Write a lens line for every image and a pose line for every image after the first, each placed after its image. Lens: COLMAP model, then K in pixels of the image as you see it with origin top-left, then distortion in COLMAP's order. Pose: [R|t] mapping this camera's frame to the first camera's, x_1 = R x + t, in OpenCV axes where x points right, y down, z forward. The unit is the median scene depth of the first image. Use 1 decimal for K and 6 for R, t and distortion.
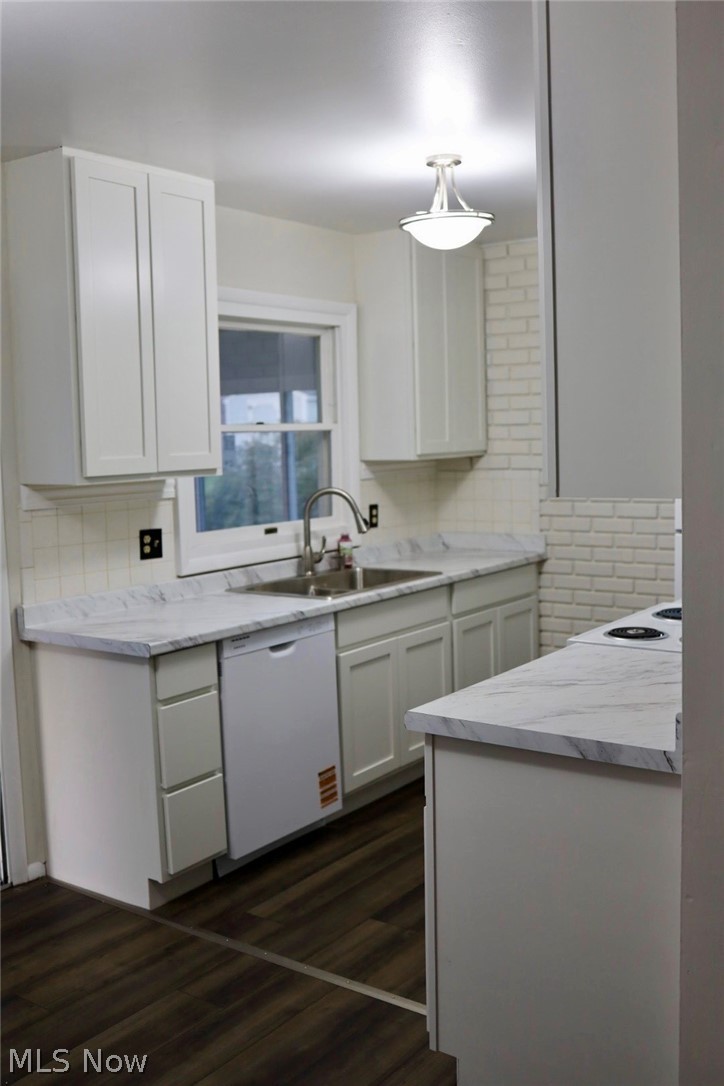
lens RADIAL K [[1089.6, 0, 360.5], [0, 1089.6, 536.8], [0, 0, 1]] dist [-0.071701, 0.040013]
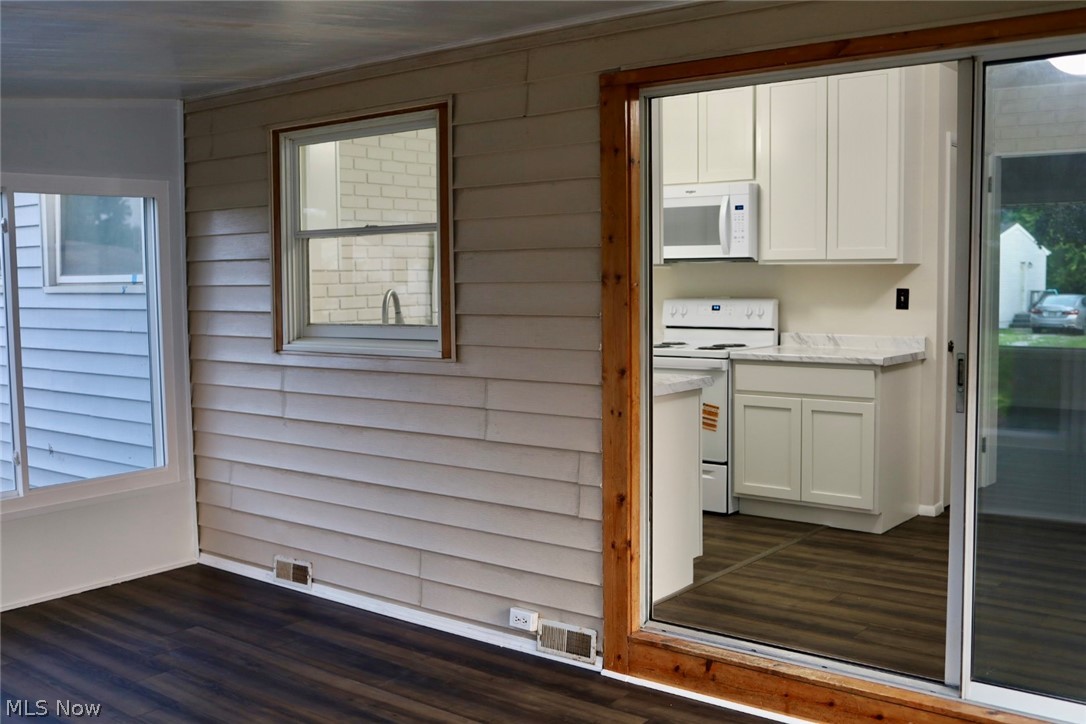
lens RADIAL K [[1089.6, 0, 543.0], [0, 1089.6, 362.0], [0, 0, 1]] dist [-0.071701, 0.040013]
pose [[0.042288, -0.052422, 0.997729, -1.392066], [0.102543, 0.993577, 0.047857, -0.013362], [-0.993829, 0.100287, 0.047392, 0.983902]]
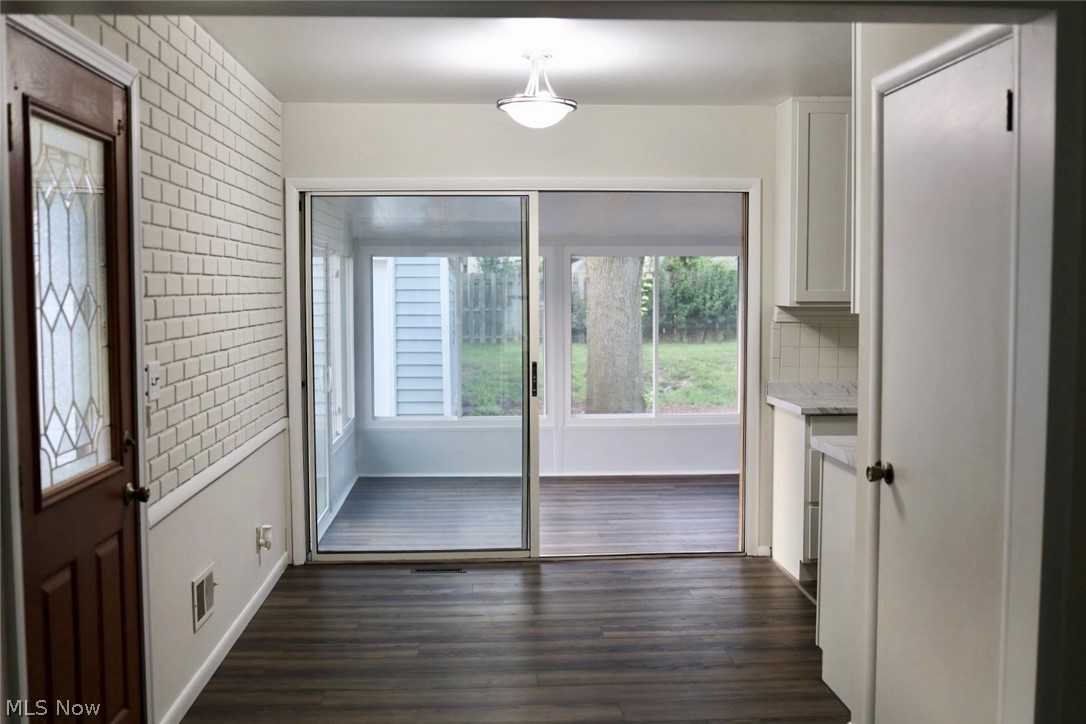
lens RADIAL K [[1089.6, 0, 543.0], [0, 1089.6, 362.0], [0, 0, 1]] dist [-0.071701, 0.040013]
pose [[0.637396, 0.077769, -0.766602, 0.662605], [-0.090466, 0.995566, 0.025778, 0.022929], [0.765207, 0.052920, 0.641605, -0.267901]]
